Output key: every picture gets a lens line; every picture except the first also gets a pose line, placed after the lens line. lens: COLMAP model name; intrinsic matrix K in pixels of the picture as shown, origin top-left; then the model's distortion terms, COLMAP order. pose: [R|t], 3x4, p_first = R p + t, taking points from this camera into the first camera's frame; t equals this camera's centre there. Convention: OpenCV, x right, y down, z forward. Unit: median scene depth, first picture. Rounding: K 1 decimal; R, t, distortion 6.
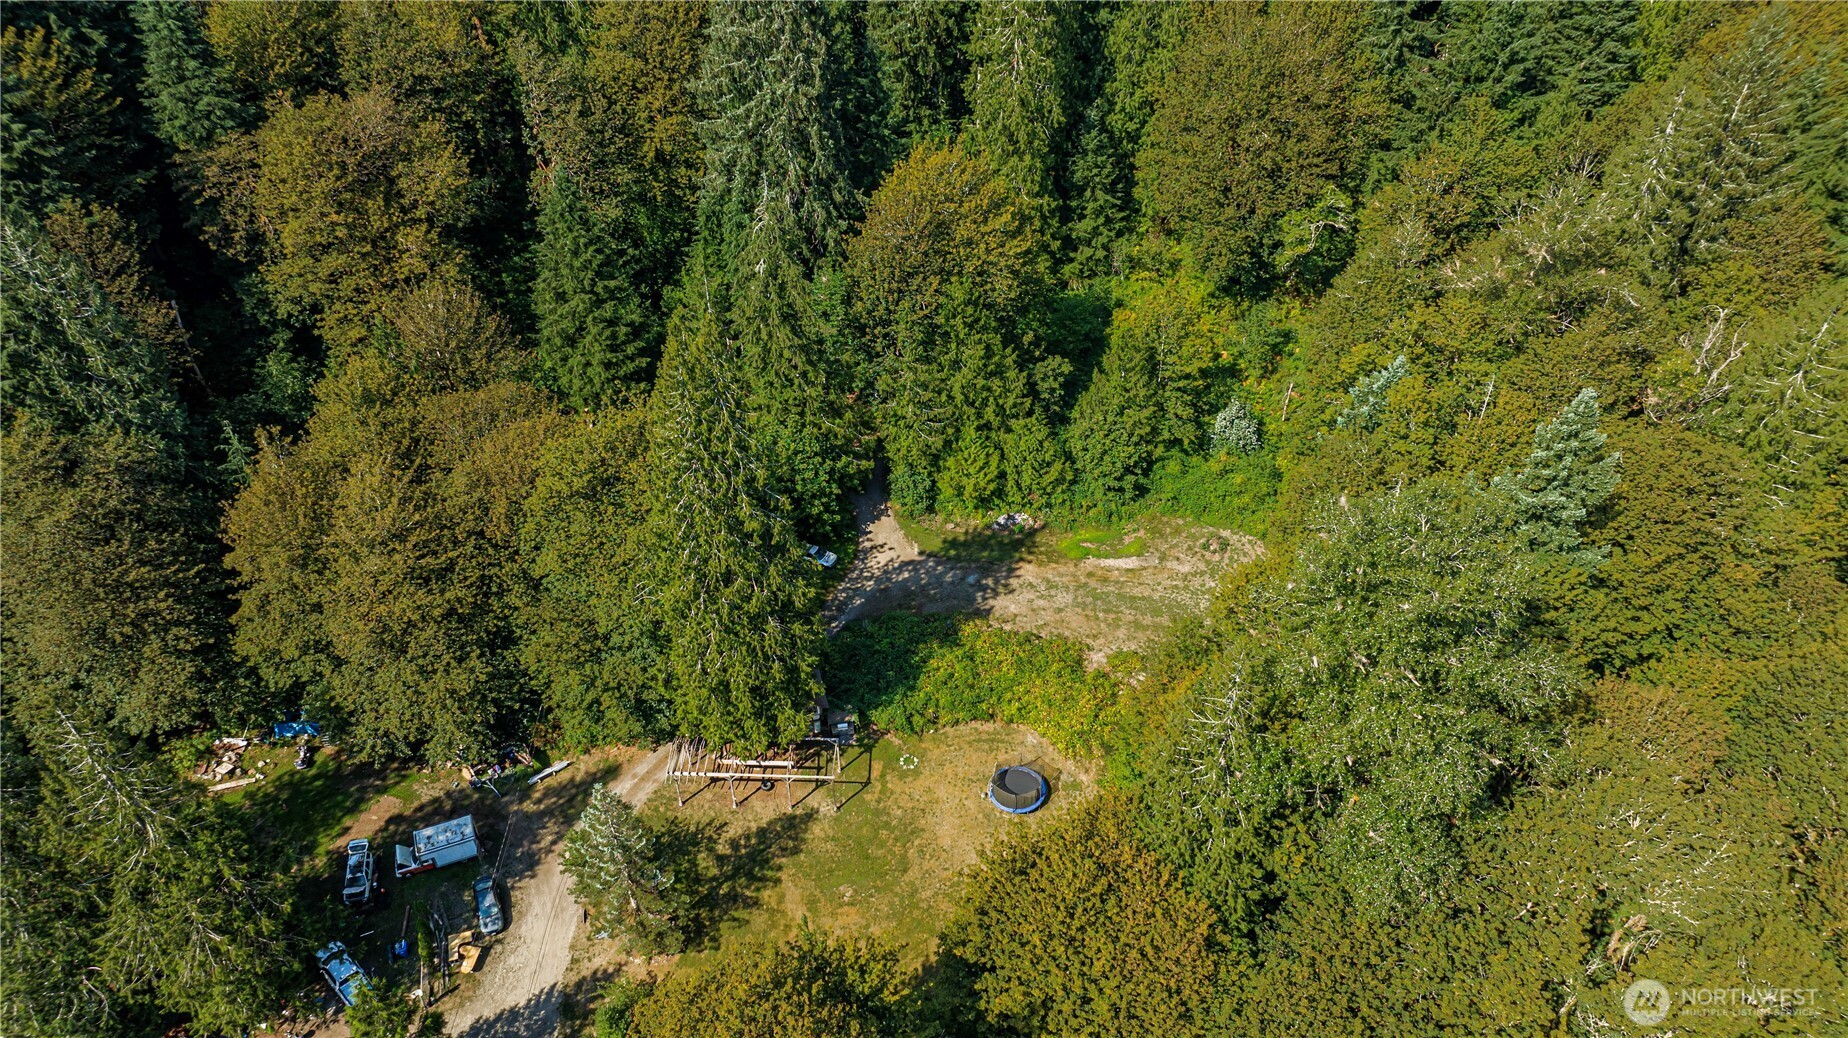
lens RADIAL K [[1379.7, 0, 931.7], [0, 1379.7, 522.9], [0, 0, 1]] dist [-0.004751, -0.000238]
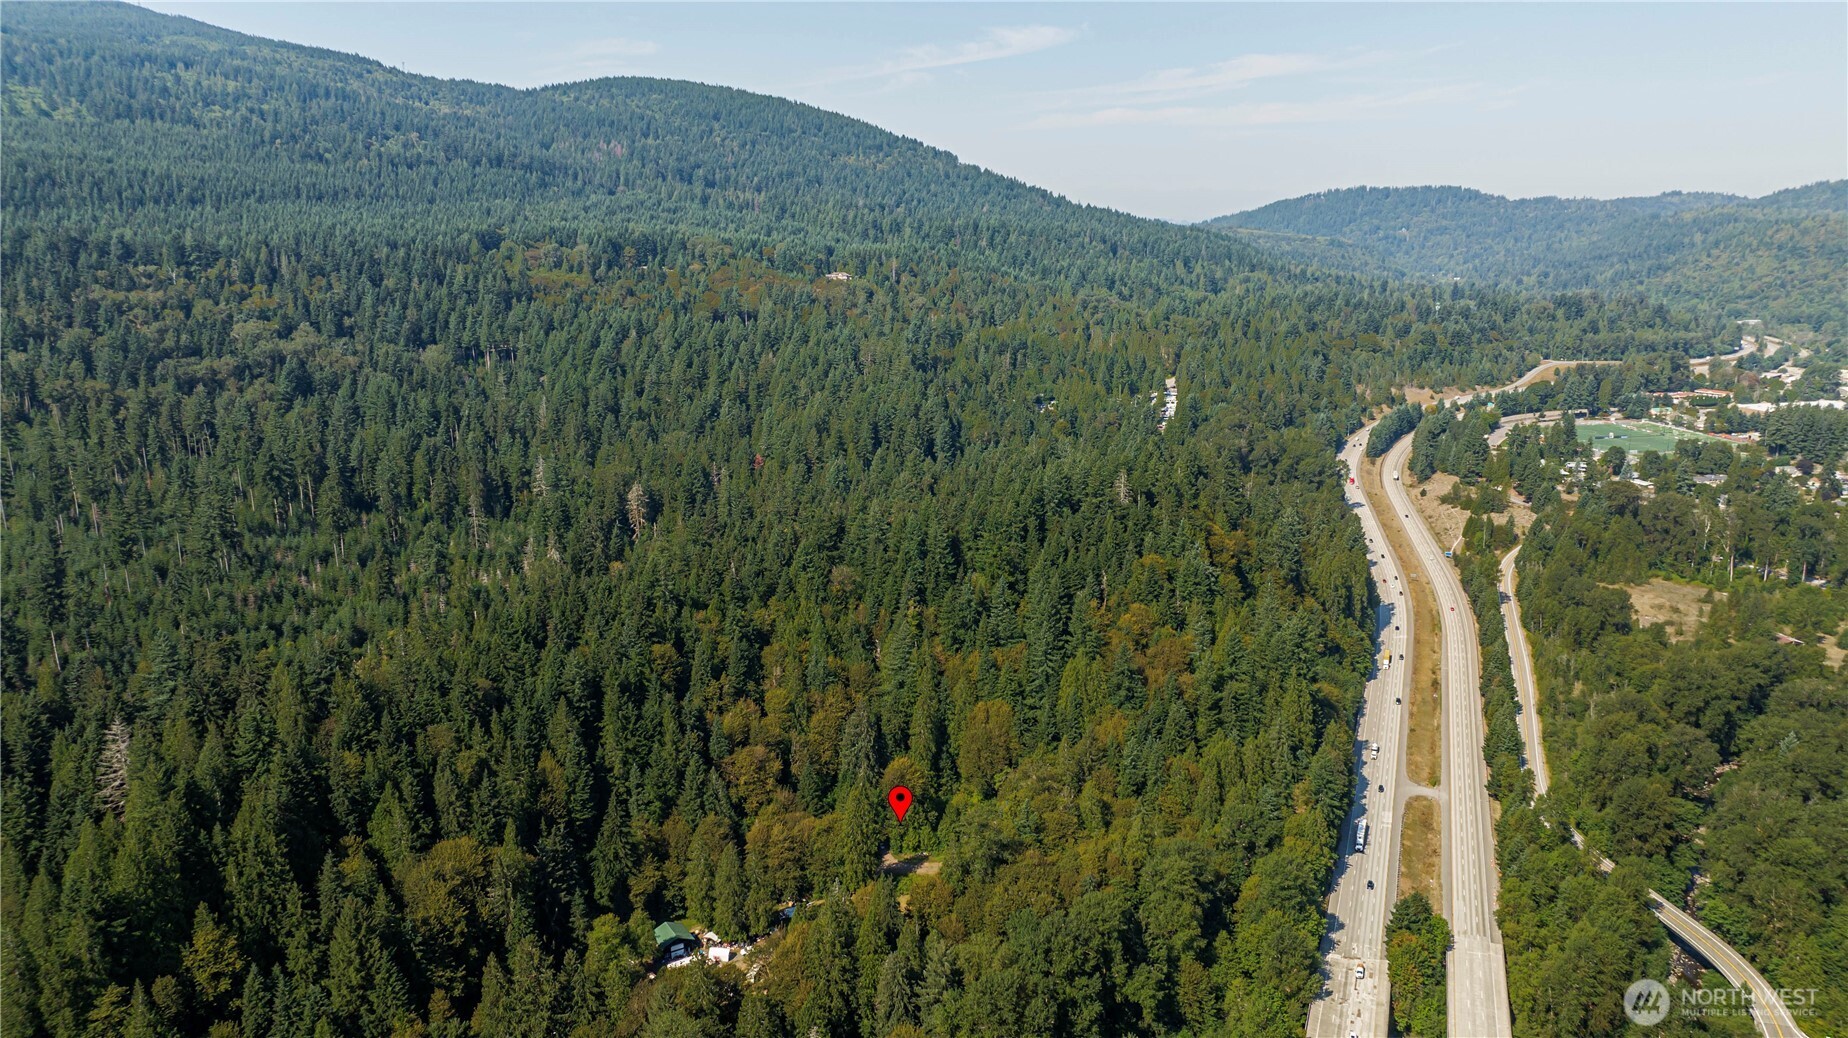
lens RADIAL K [[1379.7, 0, 931.7], [0, 1379.7, 522.9], [0, 0, 1]] dist [-0.004751, -0.000238]
pose [[0.999530, -0.007728, 0.029652, -0.020926], [0.019873, 0.900050, -0.435334, 0.827180], [-0.023324, 0.435718, 0.899781, -2.790629]]
